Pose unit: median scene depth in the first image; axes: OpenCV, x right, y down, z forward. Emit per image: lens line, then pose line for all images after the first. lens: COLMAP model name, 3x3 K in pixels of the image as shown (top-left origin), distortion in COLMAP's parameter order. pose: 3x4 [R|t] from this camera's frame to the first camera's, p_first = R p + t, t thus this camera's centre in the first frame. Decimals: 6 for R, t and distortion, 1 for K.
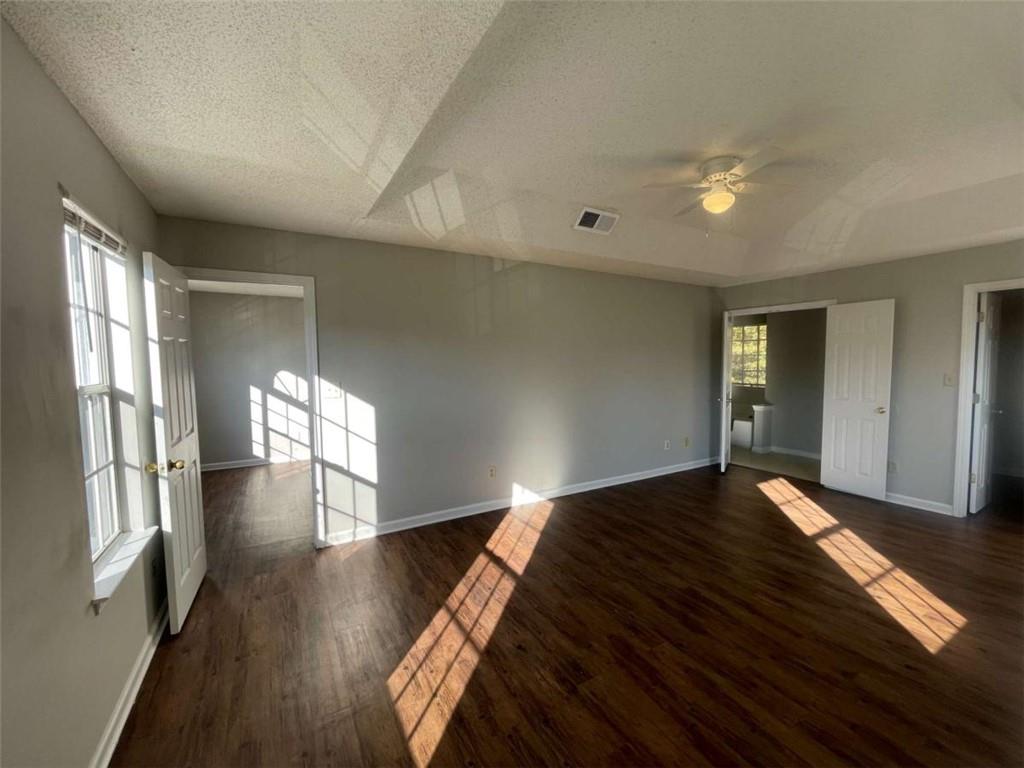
lens RADIAL K [[412.5, 0, 515.6], [0, 412.5, 384.4], [0, 0, 1]] dist [-0.002646, -0.000837]
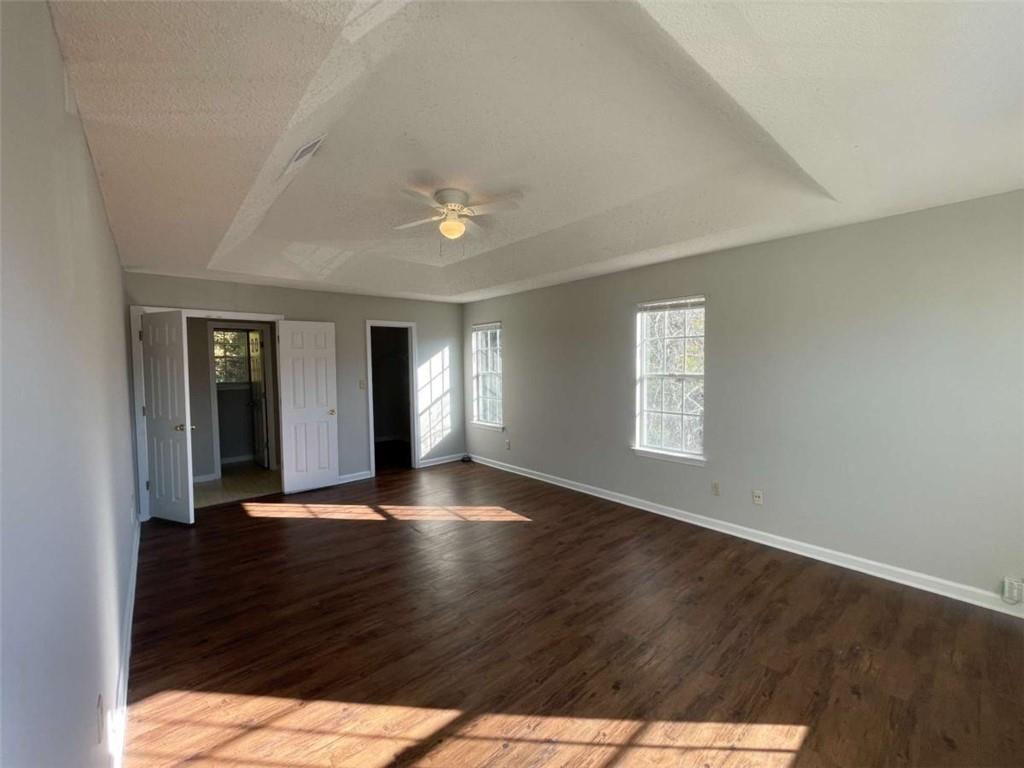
lens RADIAL K [[412.5, 0, 513.9], [0, 412.5, 379.9], [0, 0, 1]] dist [-0.002646, -0.000837]
pose [[-0.185192, -0.026690, 0.982340, -0.877933], [0.077288, 0.996139, 0.041635, -0.087340], [-0.979658, 0.083633, -0.182415, 1.439185]]
